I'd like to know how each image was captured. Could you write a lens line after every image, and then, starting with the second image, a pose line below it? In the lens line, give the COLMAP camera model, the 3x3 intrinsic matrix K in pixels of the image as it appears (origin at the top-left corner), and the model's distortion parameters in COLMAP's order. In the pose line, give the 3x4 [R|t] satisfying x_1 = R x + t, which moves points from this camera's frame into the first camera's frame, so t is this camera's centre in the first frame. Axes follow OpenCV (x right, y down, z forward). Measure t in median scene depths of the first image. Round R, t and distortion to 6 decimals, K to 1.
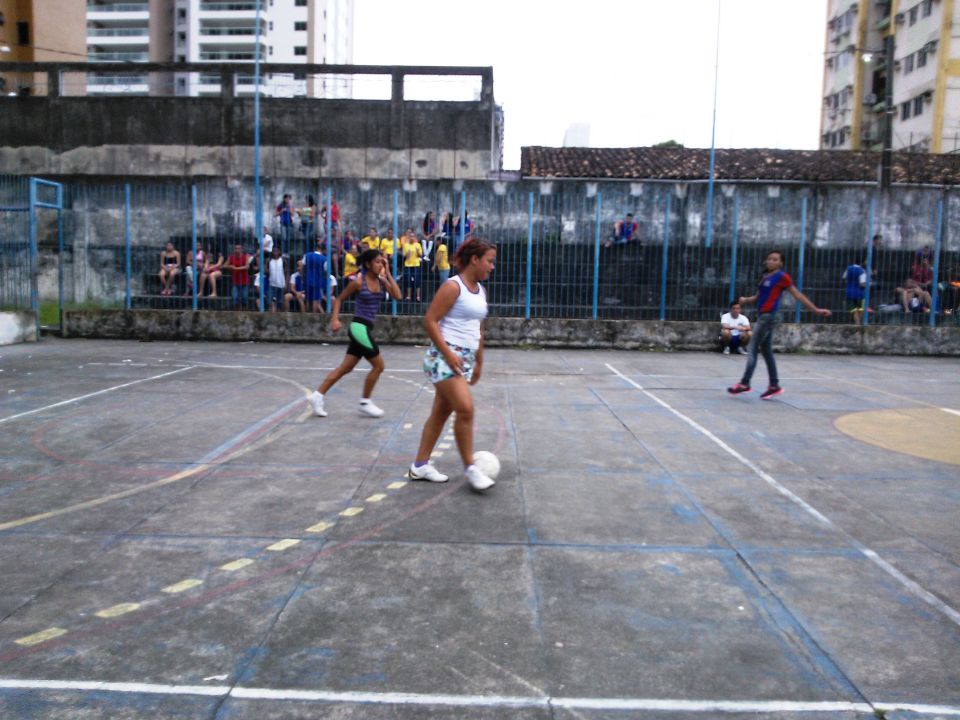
lens RADIAL K [[788.4, 0, 480.0], [0, 788.4, 360.0], [0, 0, 1]] dist [0.005068, -0.092560]
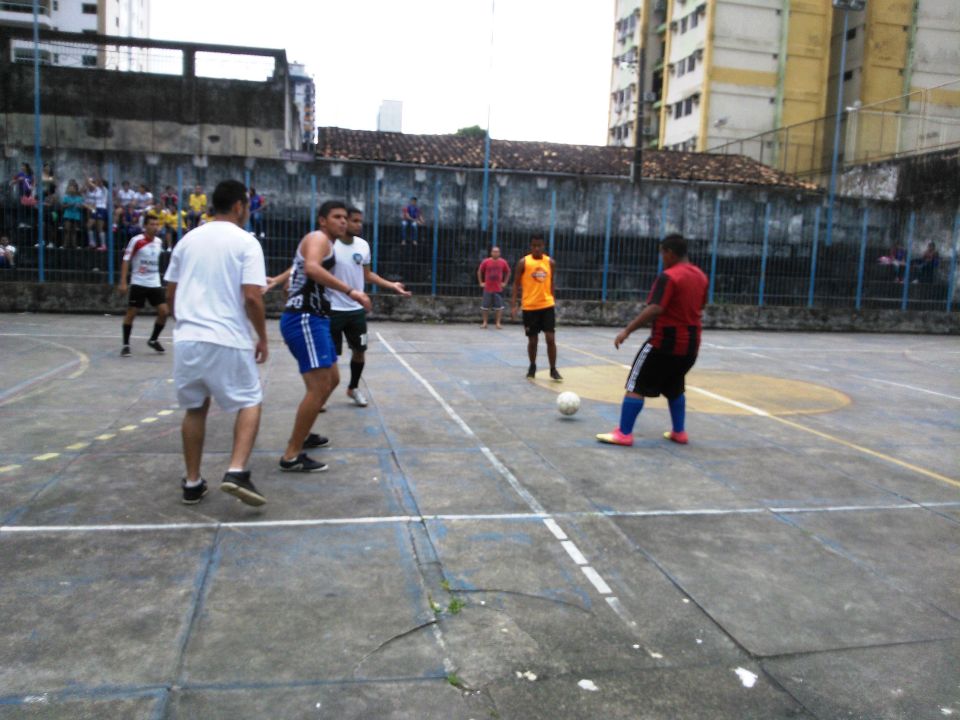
lens RADIAL K [[779.1, 0, 479.3], [0, 779.1, 351.8], [0, 0, 1]] dist [0.033143, -0.126807]
pose [[0.972404, -0.006100, 0.233224, 0.024682], [0.001523, 0.999803, 0.019800, 0.005685], [-0.233299, -0.018898, 0.972221, -0.069075]]
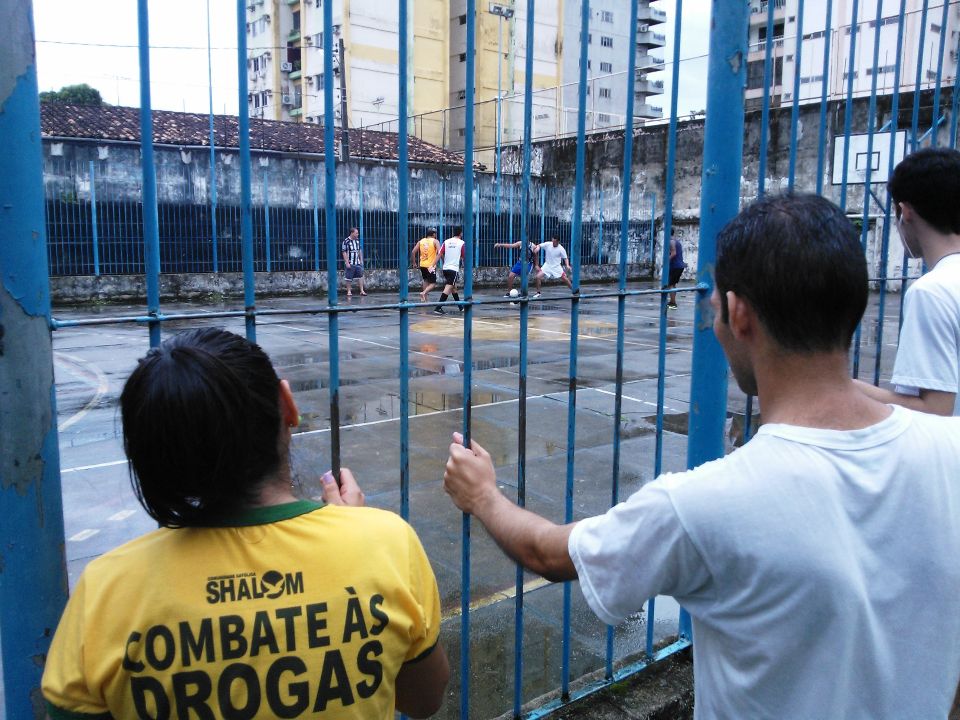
lens RADIAL K [[779.1, 0, 479.3], [0, 779.1, 351.8], [0, 0, 1]] dist [0.033143, -0.126807]
pose [[0.760975, -0.106462, 0.639987, -0.168535], [0.072196, 0.994214, 0.079543, 0.002702], [-0.644752, -0.014326, 0.764258, -0.120047]]
